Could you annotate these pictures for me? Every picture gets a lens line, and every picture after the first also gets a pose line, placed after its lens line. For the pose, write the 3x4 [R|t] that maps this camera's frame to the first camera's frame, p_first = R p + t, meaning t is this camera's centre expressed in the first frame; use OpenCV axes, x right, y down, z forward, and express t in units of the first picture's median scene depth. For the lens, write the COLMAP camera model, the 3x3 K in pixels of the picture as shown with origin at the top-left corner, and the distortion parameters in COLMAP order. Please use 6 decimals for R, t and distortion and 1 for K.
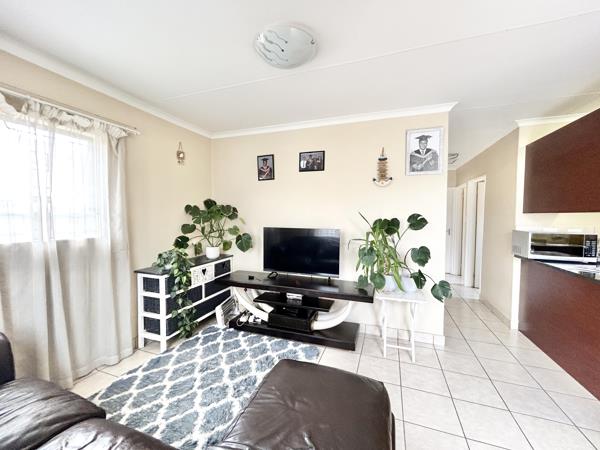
lens RADIAL K [[243.9, 0, 300.0], [0, 243.9, 224.1], [0, 0, 1]] dist [-0.001759, 0.000239]
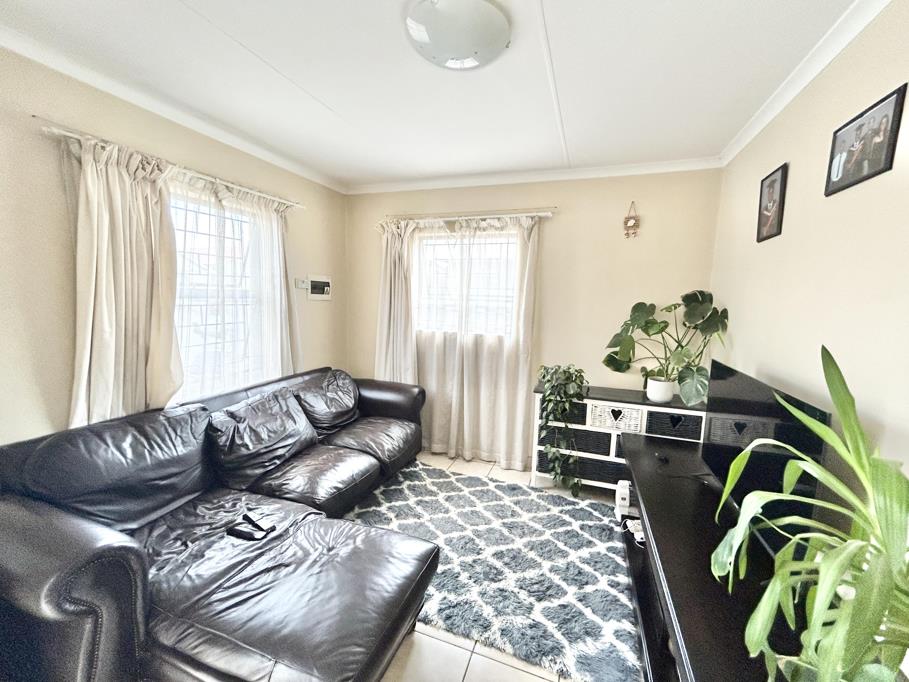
lens RADIAL K [[369.6, 0, 457.8], [0, 369.6, 342.6], [0, 0, 1]] dist [-0.001759, 0.000239]
pose [[0.012015, 0.119812, -0.992724, 0.541737], [-0.066030, 0.990724, 0.118771, -0.070609], [0.997745, 0.064123, 0.019815, 0.641906]]
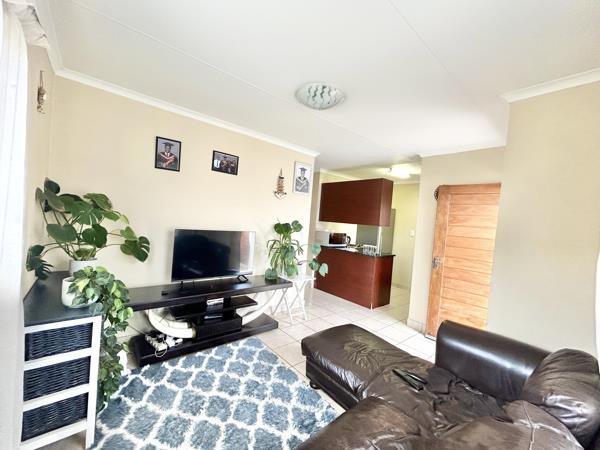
lens RADIAL K [[243.9, 0, 300.4], [0, 243.9, 224.8], [0, 0, 1]] dist [-0.001759, 0.000239]
pose [[0.494212, 0.013258, 0.869240, -0.758932], [-0.040559, 0.999147, 0.007821, -0.029212], [-0.868395, -0.039121, 0.494328, 0.264611]]
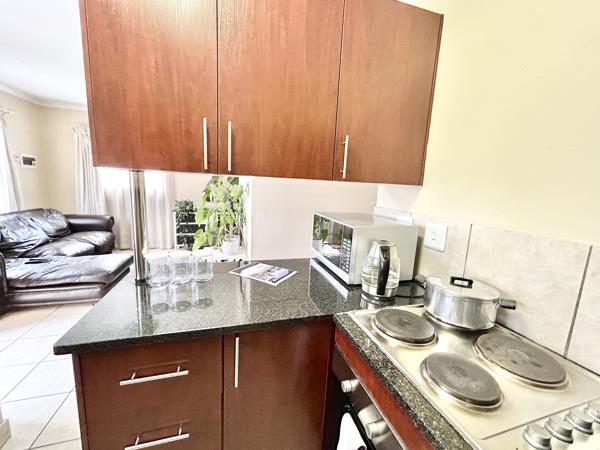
lens RADIAL K [[243.9, 0, 300.6], [0, 243.9, 224.5], [0, 0, 1]] dist [-0.001759, 0.000239]
pose [[0.602627, 0.151117, -0.783584, 1.387020], [-0.073432, 0.988242, 0.134112, -0.017821], [0.794637, -0.023279, 0.606638, 0.570600]]
